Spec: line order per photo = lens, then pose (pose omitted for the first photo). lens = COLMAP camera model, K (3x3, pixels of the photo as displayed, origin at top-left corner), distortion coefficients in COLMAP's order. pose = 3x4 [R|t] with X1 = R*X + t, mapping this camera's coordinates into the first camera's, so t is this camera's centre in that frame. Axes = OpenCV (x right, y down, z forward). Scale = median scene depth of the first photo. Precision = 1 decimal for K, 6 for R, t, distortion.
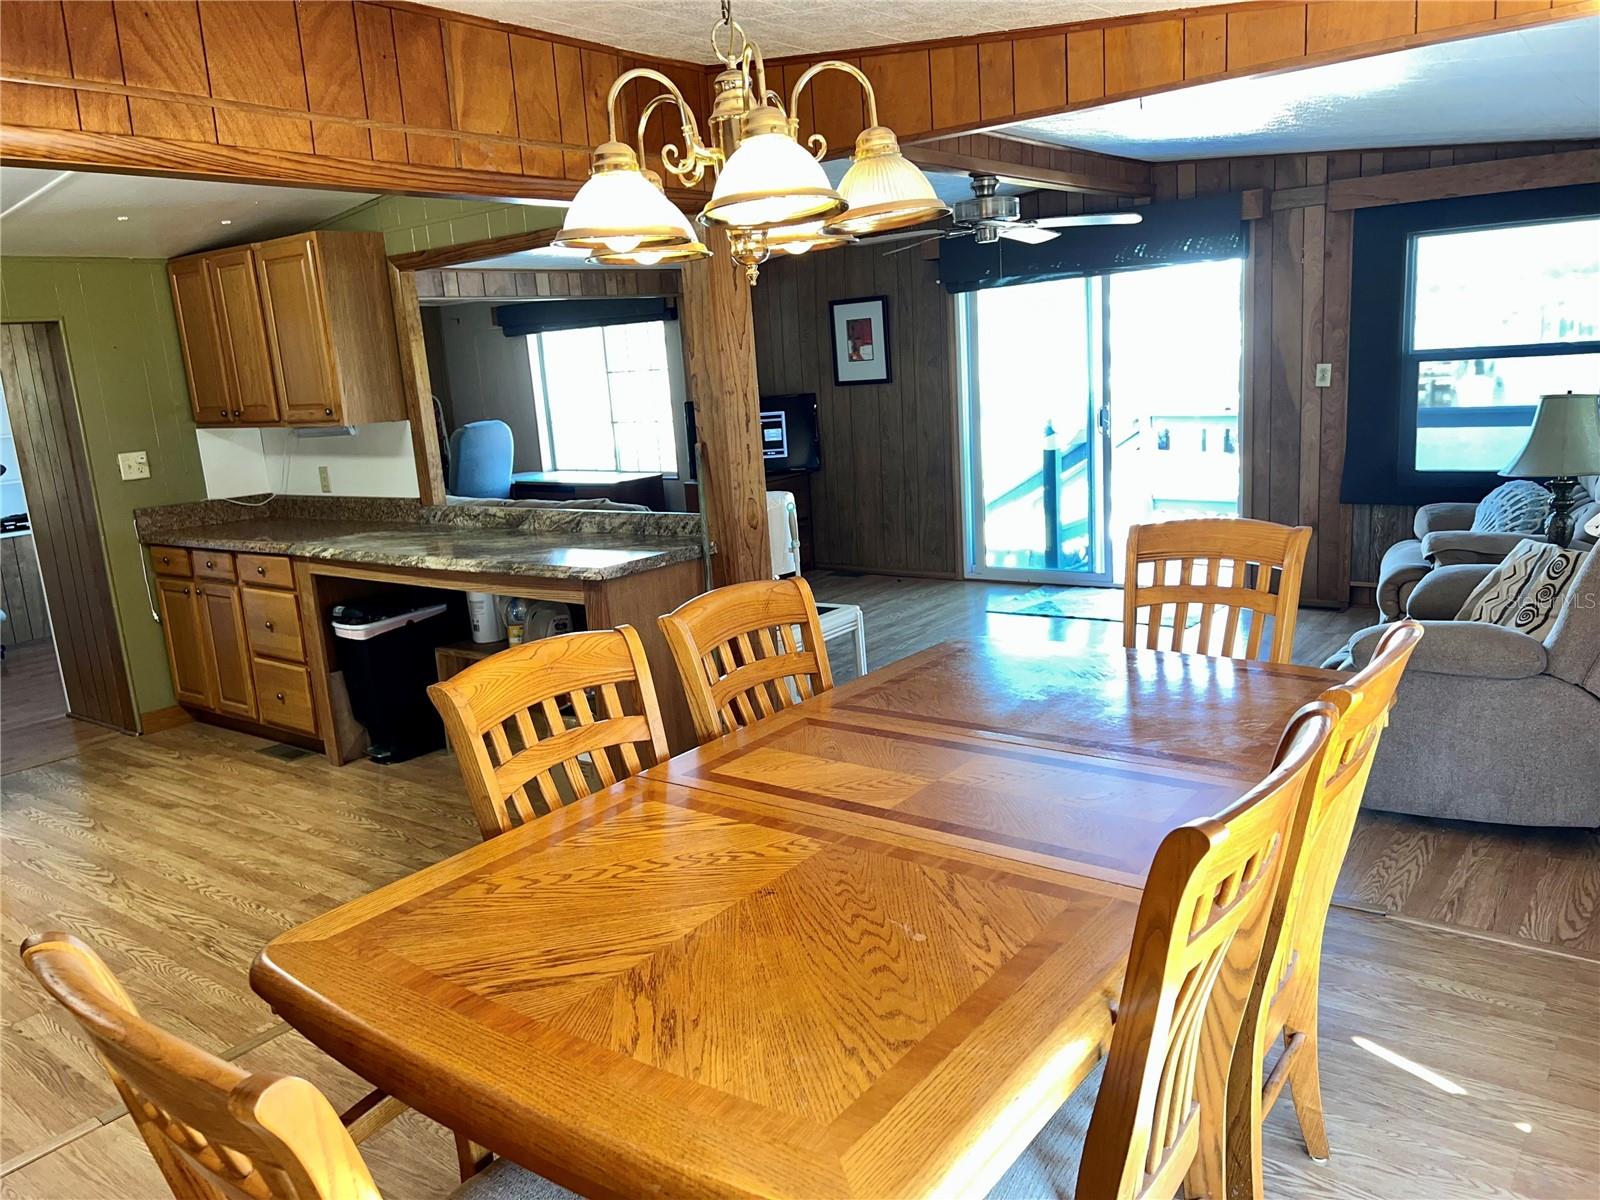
lens RADIAL K [[1202.4, 0, 801.3], [0, 1202.4, 600.3], [0, 0, 1]] dist [0.040211, -0.019993]
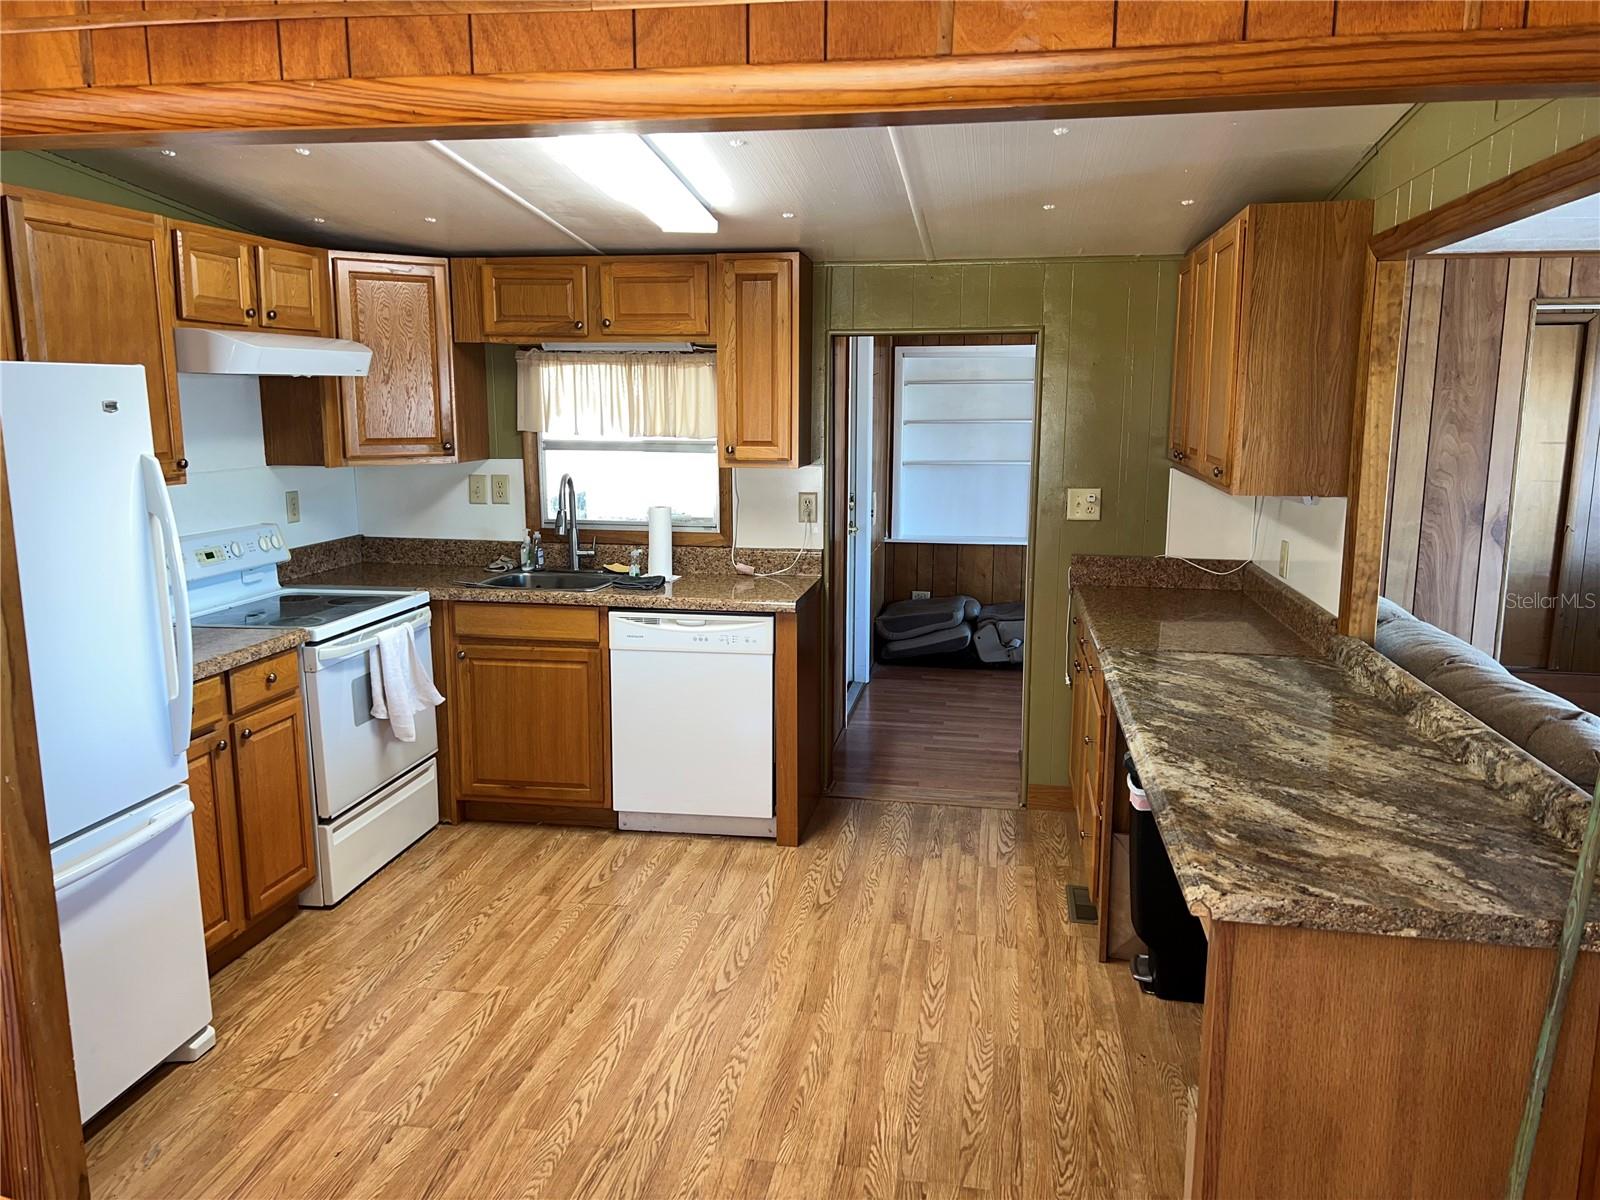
lens RADIAL K [[1202.4, 0, 799.5], [0, 1202.4, 602.8], [0, 0, 1]] dist [0.040211, -0.019993]
pose [[0.464945, 0.217390, -0.858235, 0.111489], [-0.212237, 0.968487, 0.130339, -0.133181], [0.859524, 0.121549, 0.496431, 0.504892]]
